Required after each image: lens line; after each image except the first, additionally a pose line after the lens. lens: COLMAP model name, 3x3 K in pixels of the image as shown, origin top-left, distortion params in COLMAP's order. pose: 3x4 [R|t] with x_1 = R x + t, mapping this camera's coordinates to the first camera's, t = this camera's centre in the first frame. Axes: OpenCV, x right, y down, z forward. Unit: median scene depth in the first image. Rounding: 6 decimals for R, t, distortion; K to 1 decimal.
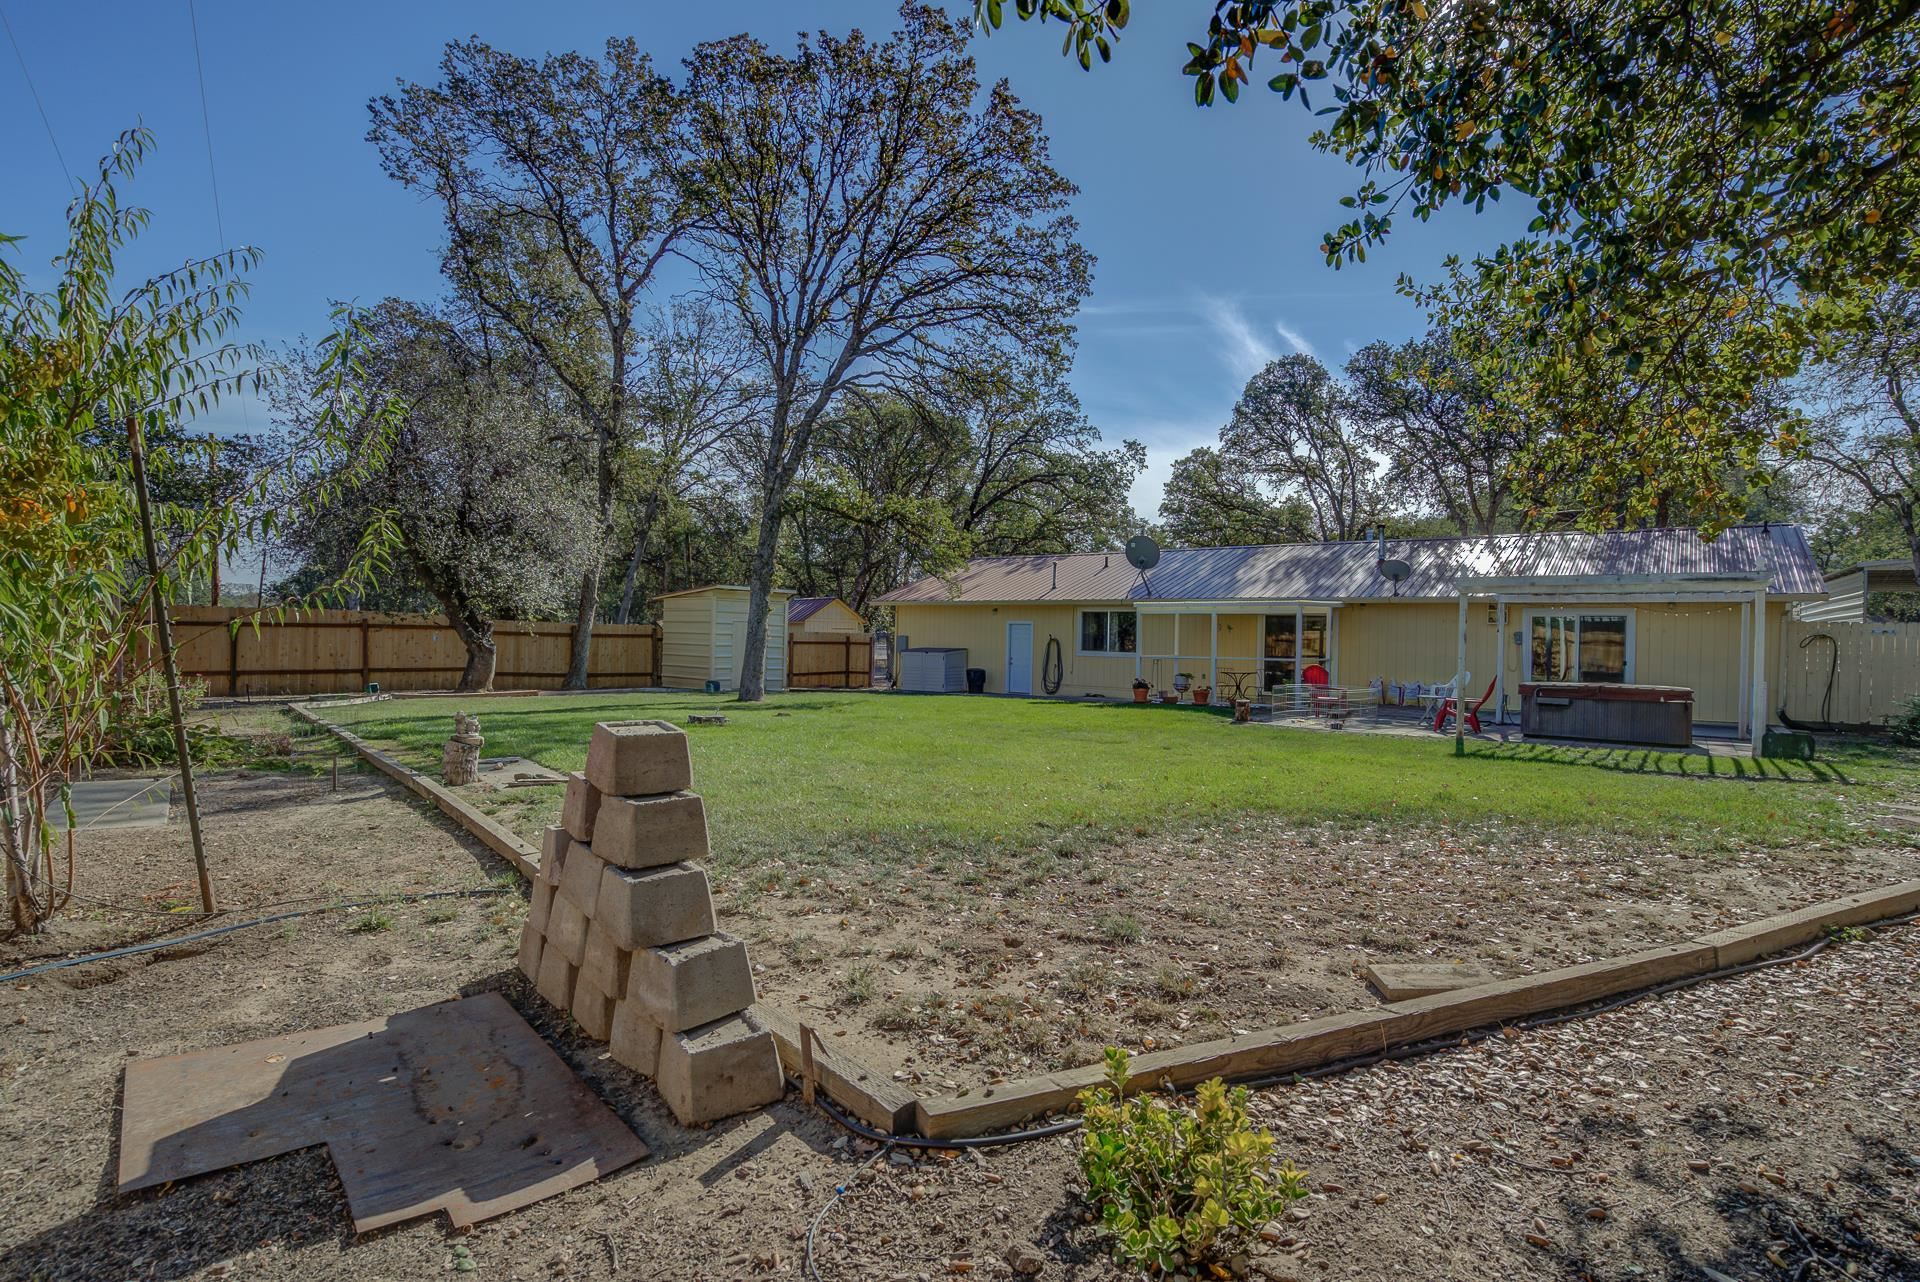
lens RADIAL K [[879.9, 0, 951.5], [0, 879.9, 639.1], [0, 0, 1]] dist [-0.039689, 0.025410]
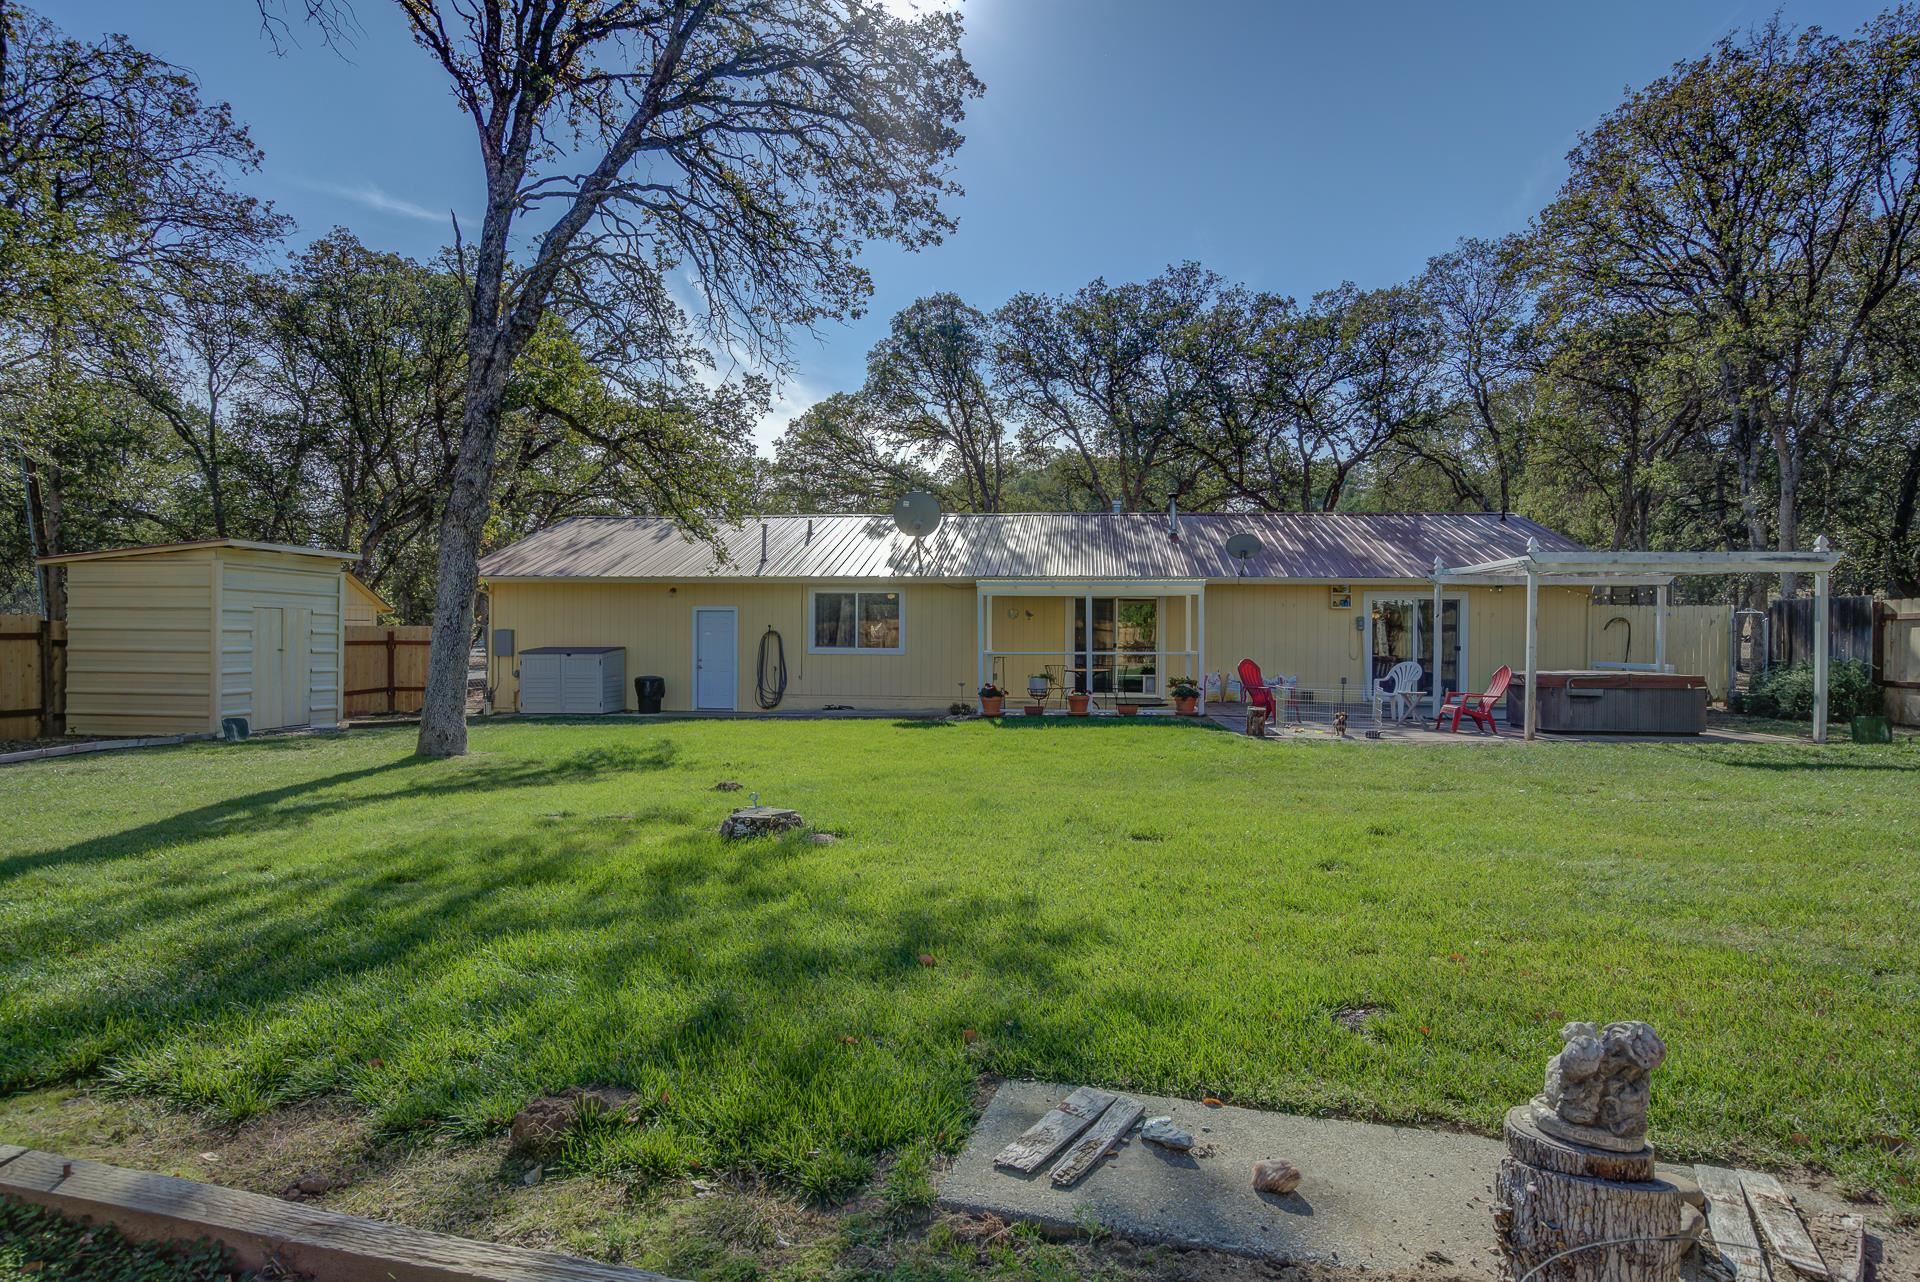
lens RADIAL K [[1037.1, 0, 960.0], [0, 1037.1, 641.0], [0, 0, 1]] dist [0.002908, 0.000852]
pose [[0.851574, -0.016812, 0.523965, -0.195878], [0.011962, 0.999849, 0.012640, -0.001426], [-0.524098, -0.004496, 0.851646, 0.199830]]
